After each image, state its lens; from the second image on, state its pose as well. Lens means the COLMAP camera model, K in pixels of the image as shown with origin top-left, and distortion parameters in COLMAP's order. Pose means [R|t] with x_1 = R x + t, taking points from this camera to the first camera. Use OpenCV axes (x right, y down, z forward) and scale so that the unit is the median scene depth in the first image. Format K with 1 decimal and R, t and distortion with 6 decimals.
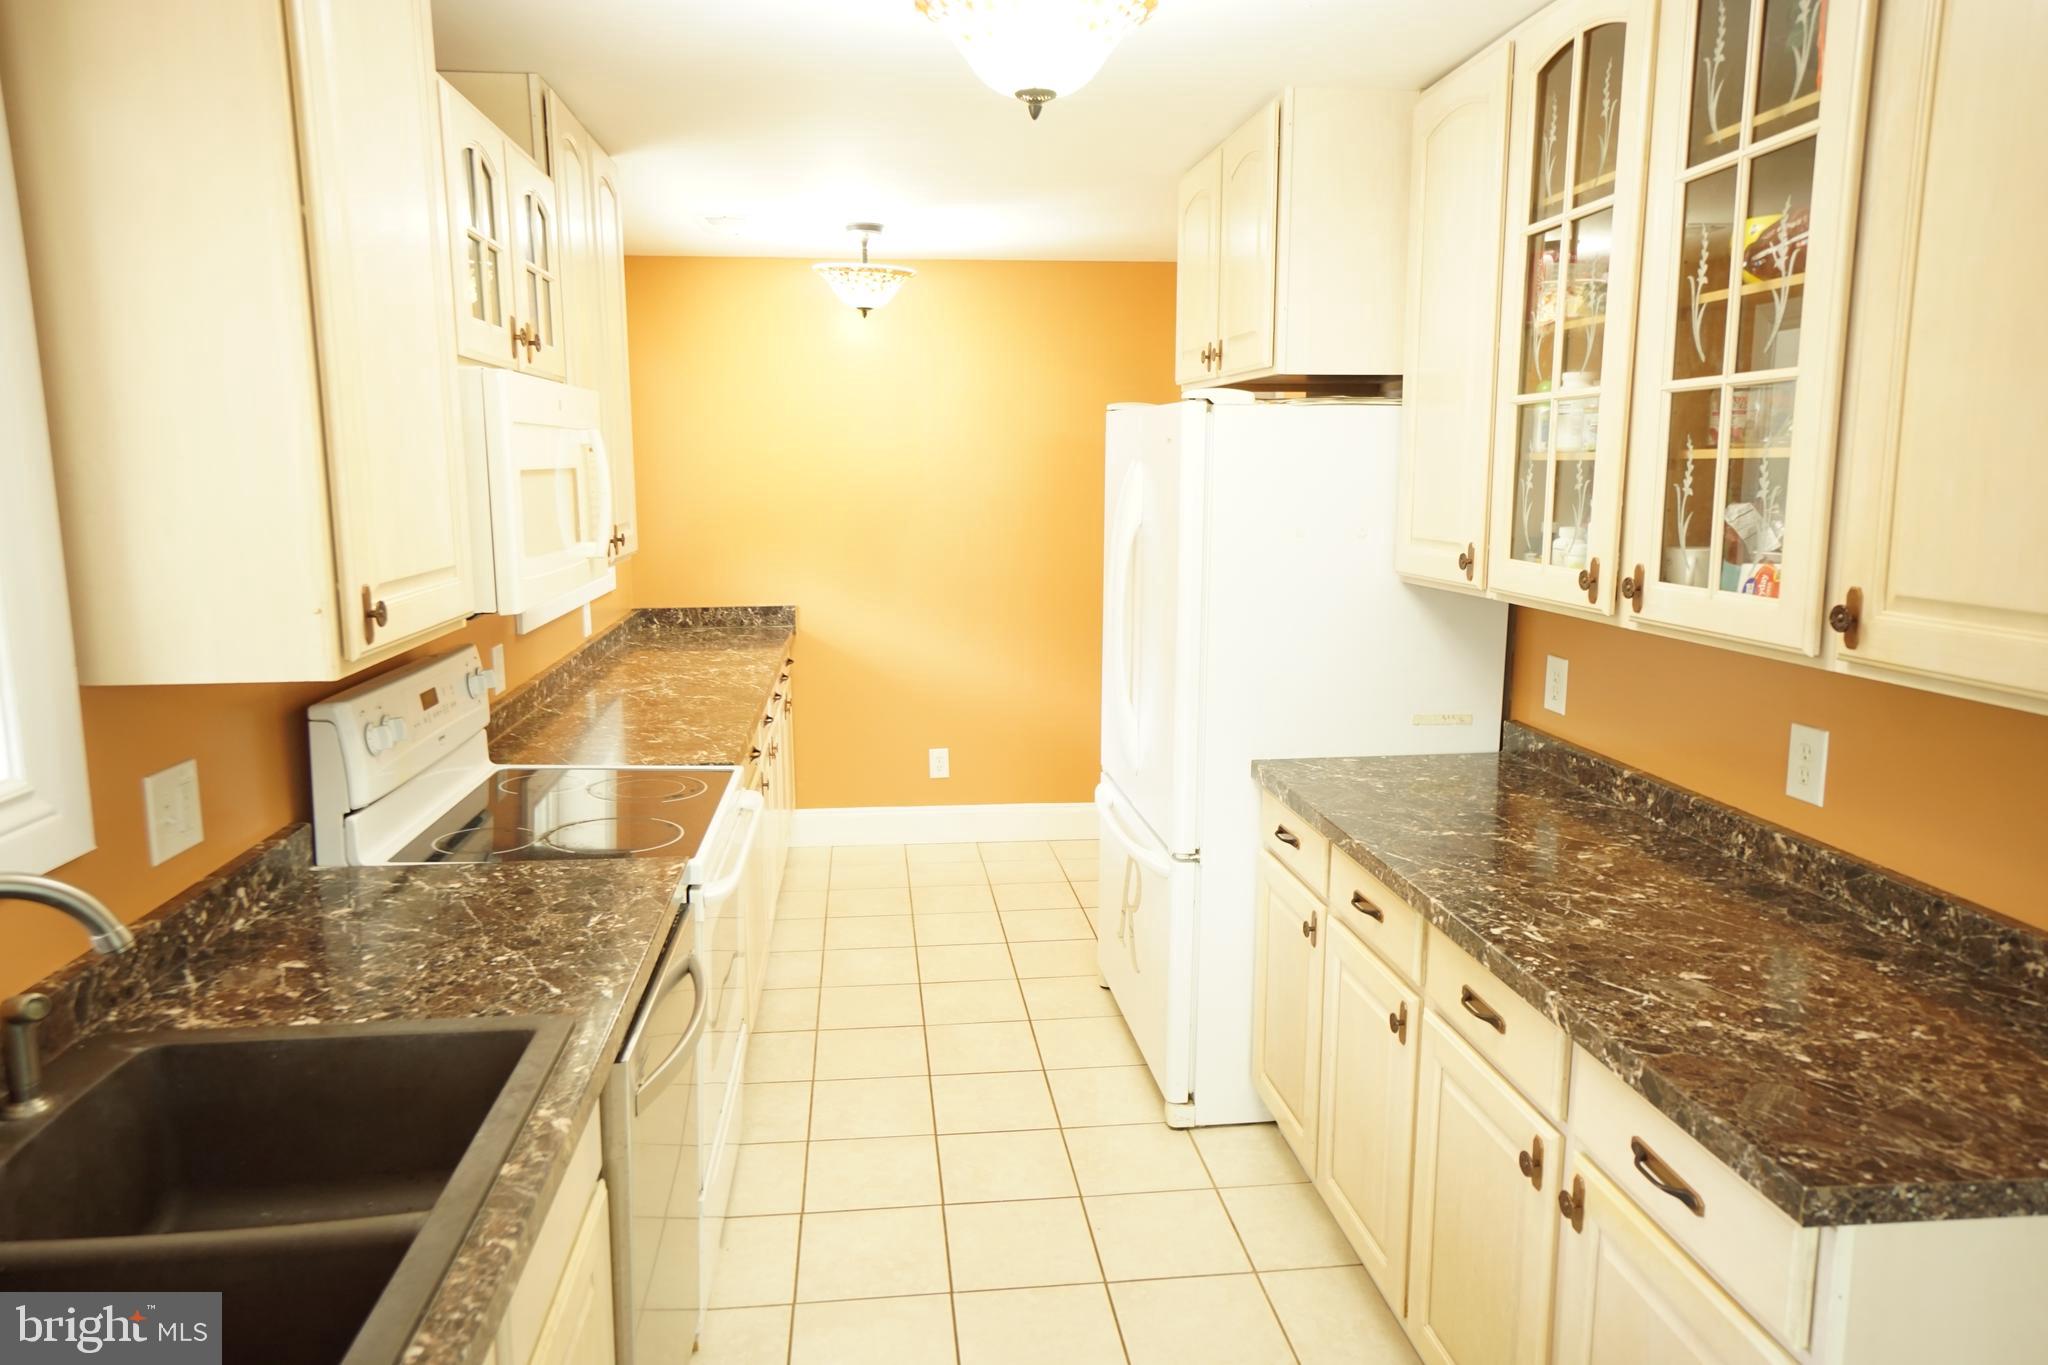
lens RADIAL K [[1328.3, 0, 1006.2], [0, 1328.3, 671.8], [0, 0, 1]] dist [-0.005994, 0.028494]
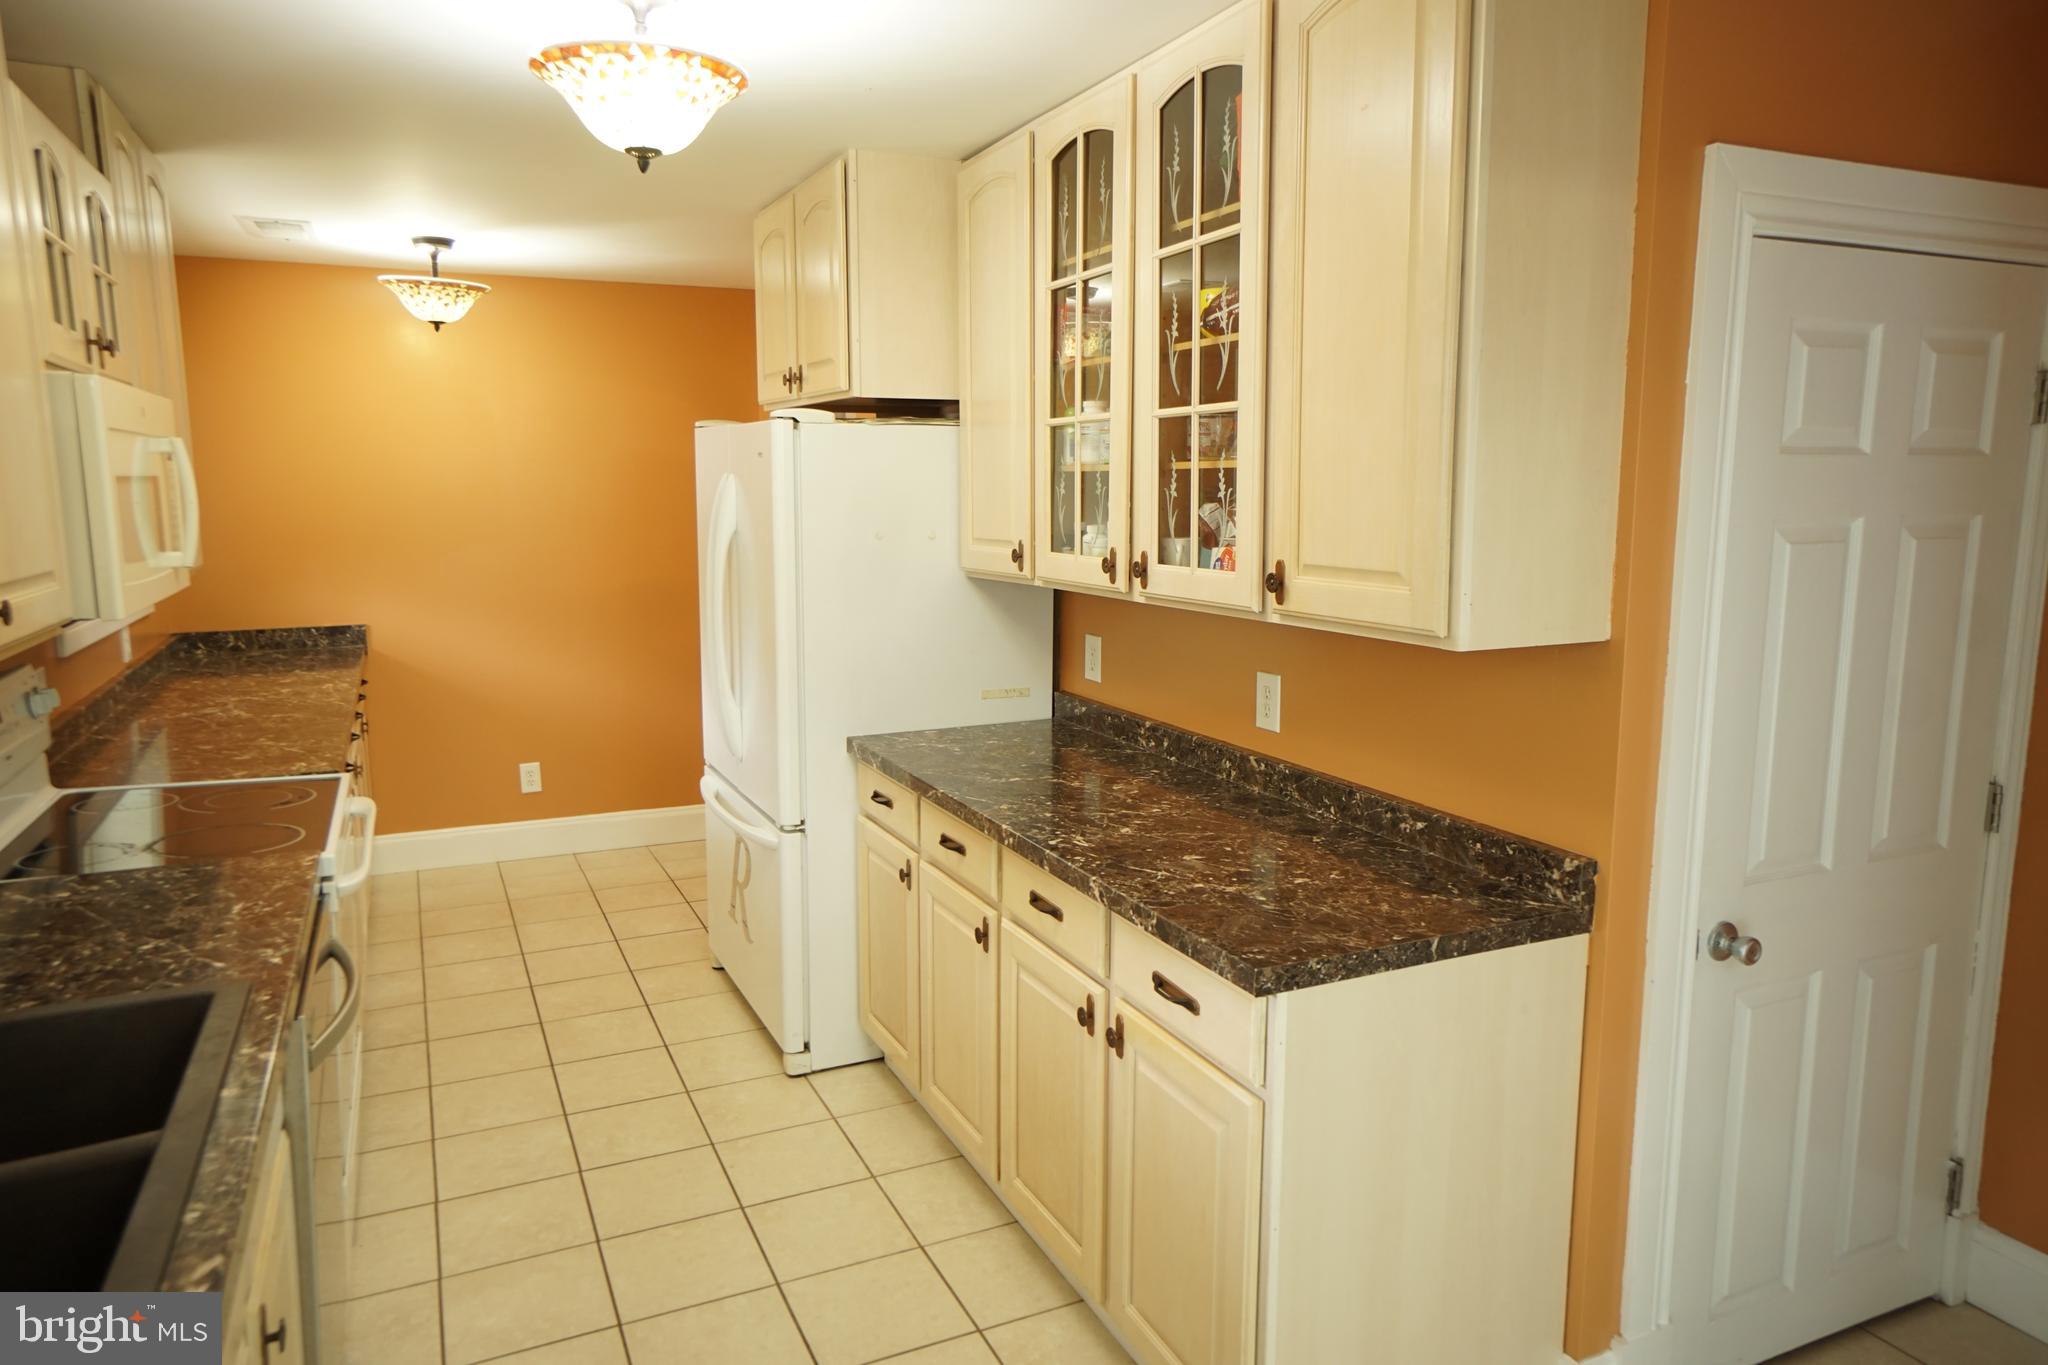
lens RADIAL K [[1328.3, 0, 1006.2], [0, 1328.3, 671.8], [0, 0, 1]] dist [-0.005994, 0.028494]
pose [[0.948794, -0.043504, 0.312885, -0.052542], [0.048189, 0.998812, -0.007253, 0.035836], [-0.312198, 0.021959, 0.949763, -0.163008]]
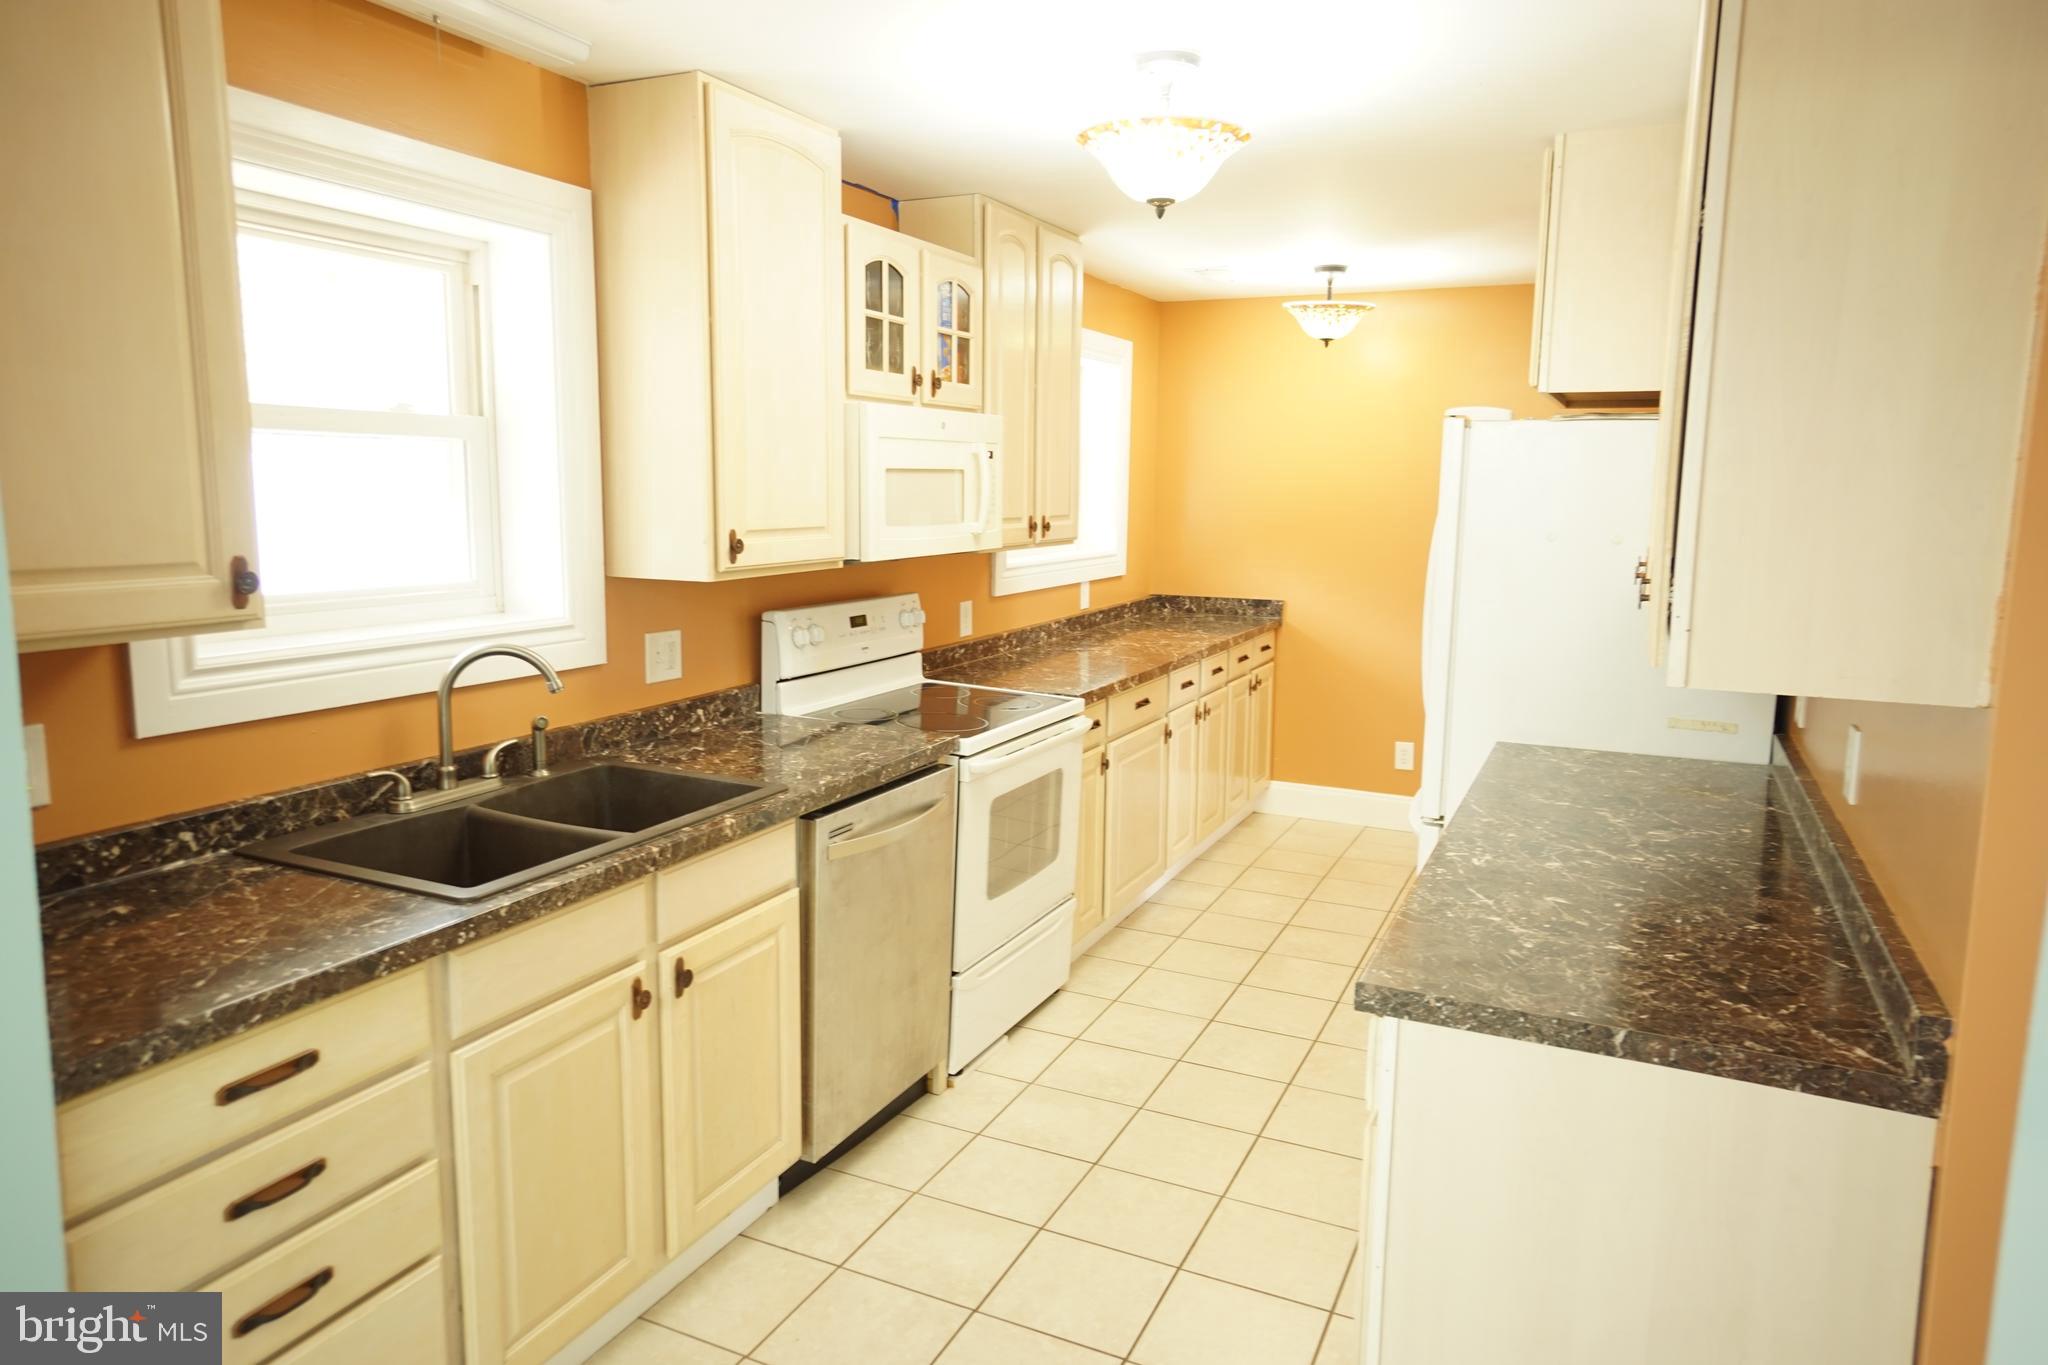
lens RADIAL K [[1304.4, 0, 965.0], [0, 1304.4, 660.5], [0, 0, 1]] dist [0.002001, 0.001692]
pose [[0.842253, 0.087949, -0.531860, 0.539129], [-0.098399, 0.995109, 0.008728, 0.047024], [0.530026, 0.044983, 0.846787, -0.217686]]
